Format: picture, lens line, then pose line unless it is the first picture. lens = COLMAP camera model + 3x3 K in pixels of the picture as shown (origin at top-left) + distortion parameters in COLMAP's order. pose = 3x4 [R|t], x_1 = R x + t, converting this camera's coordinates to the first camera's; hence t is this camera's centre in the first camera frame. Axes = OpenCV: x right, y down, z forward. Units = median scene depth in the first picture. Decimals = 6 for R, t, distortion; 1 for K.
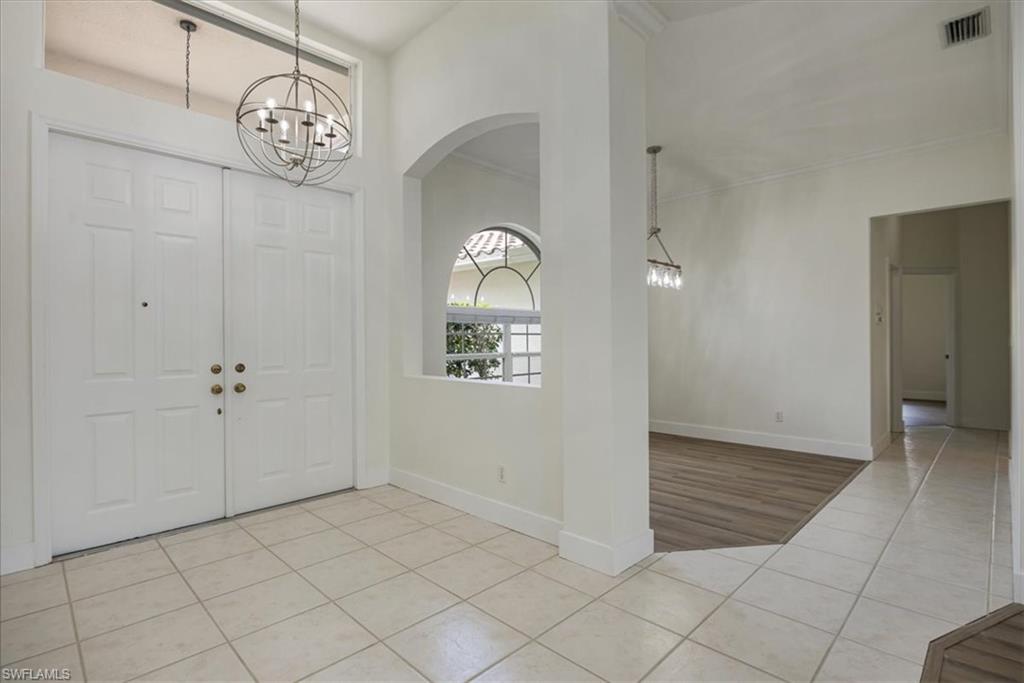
lens RADIAL K [[494.5, 0, 508.9], [0, 494.5, 341.7], [0, 0, 1]] dist [-0.017393, -0.000424]
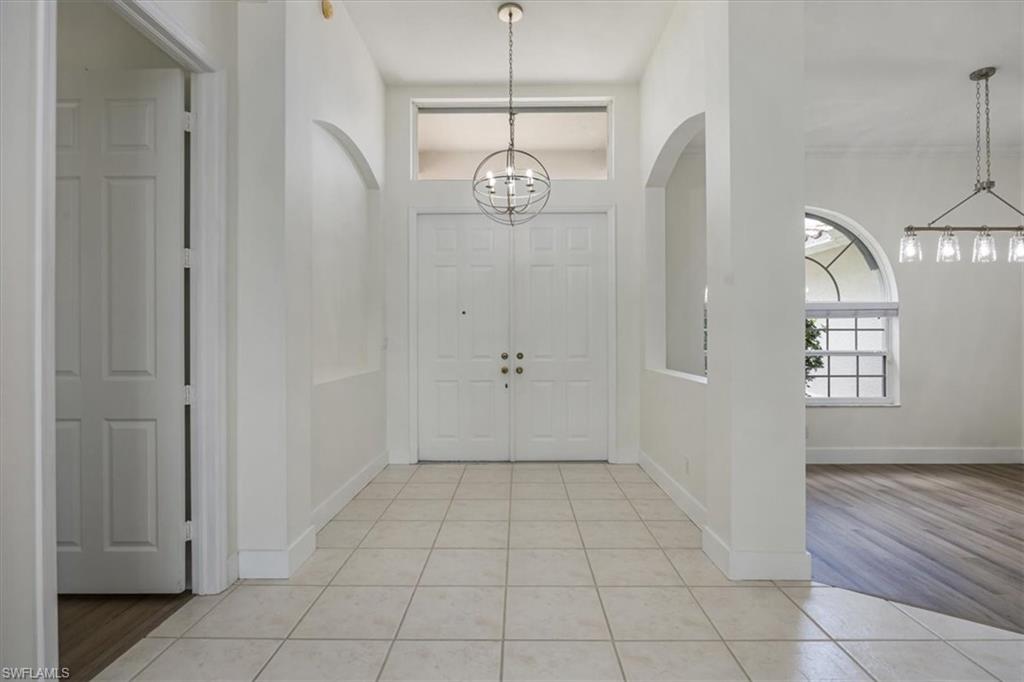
lens RADIAL K [[494.5, 0, 506.1], [0, 494.5, 340.0], [0, 0, 1]] dist [-0.017393, -0.000424]
pose [[0.693365, 0.009607, -0.720522, 0.369222], [-0.004996, 0.999951, 0.008525, -0.002762], [0.720569, -0.002311, 0.693379, 0.004309]]
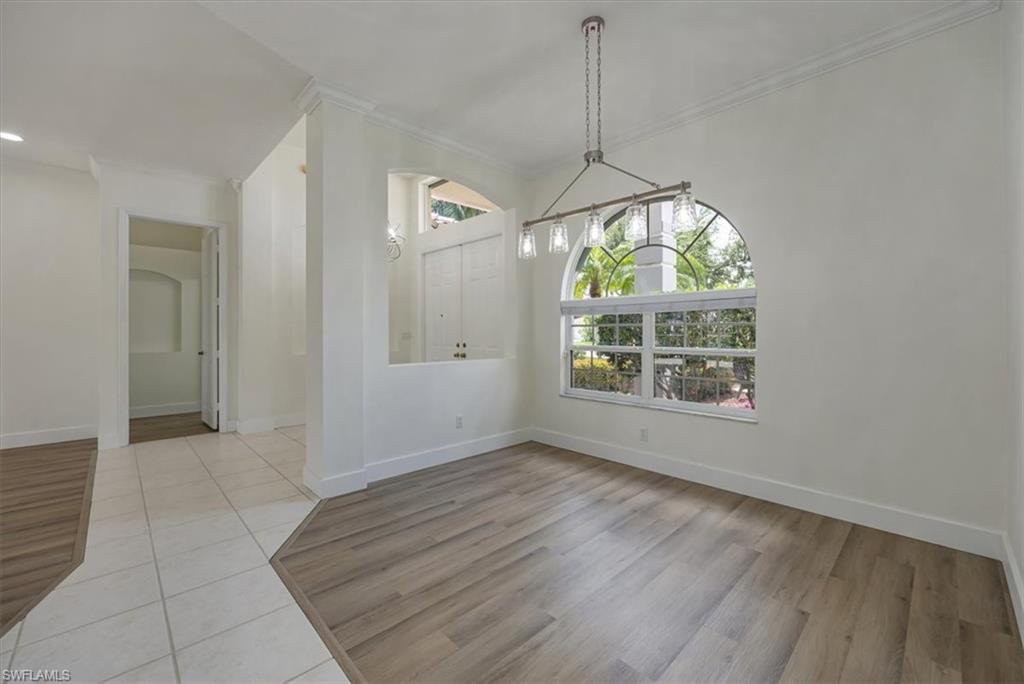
lens RADIAL K [[410.9, 0, 507.6], [0, 410.9, 331.3], [0, 0, 1]] dist [0.002233, 0.000622]
pose [[-0.020259, 0.005863, -0.999778, 0.929538], [-0.003318, 0.999977, 0.005931, -0.010694], [0.999789, 0.003437, -0.020239, 1.033297]]
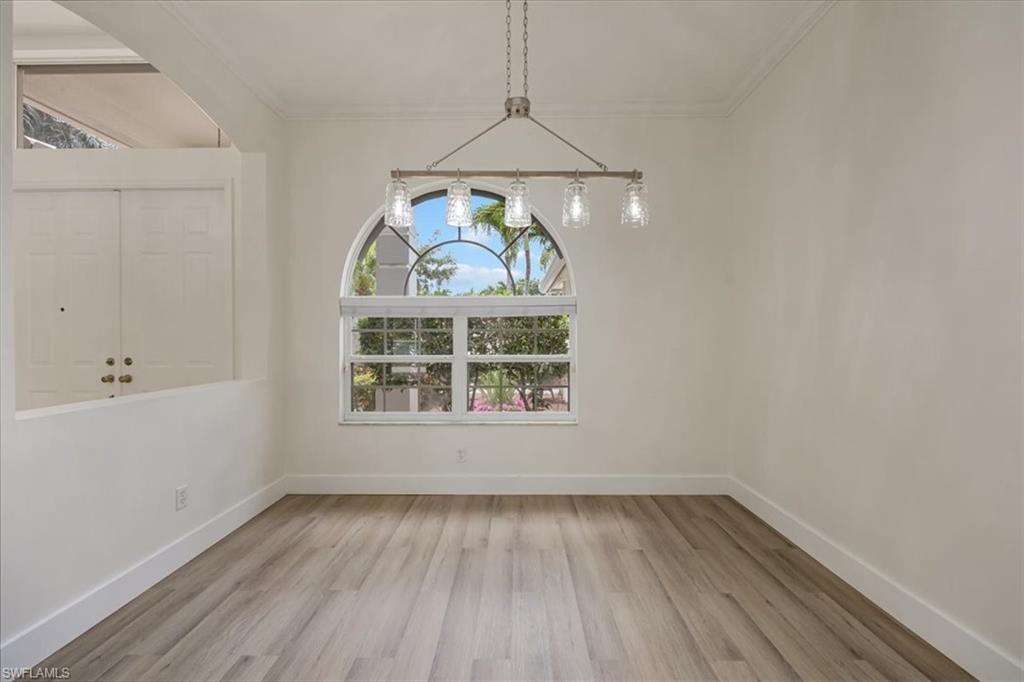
lens RADIAL K [[410.9, 0, 507.7], [0, 410.9, 337.6], [0, 0, 1]] dist [0.002233, 0.000622]
pose [[0.697665, 0.004348, -0.716411, 0.651773], [-0.006214, 0.999981, 0.000018, -0.006730], [0.716397, 0.004439, 0.697679, 0.825829]]
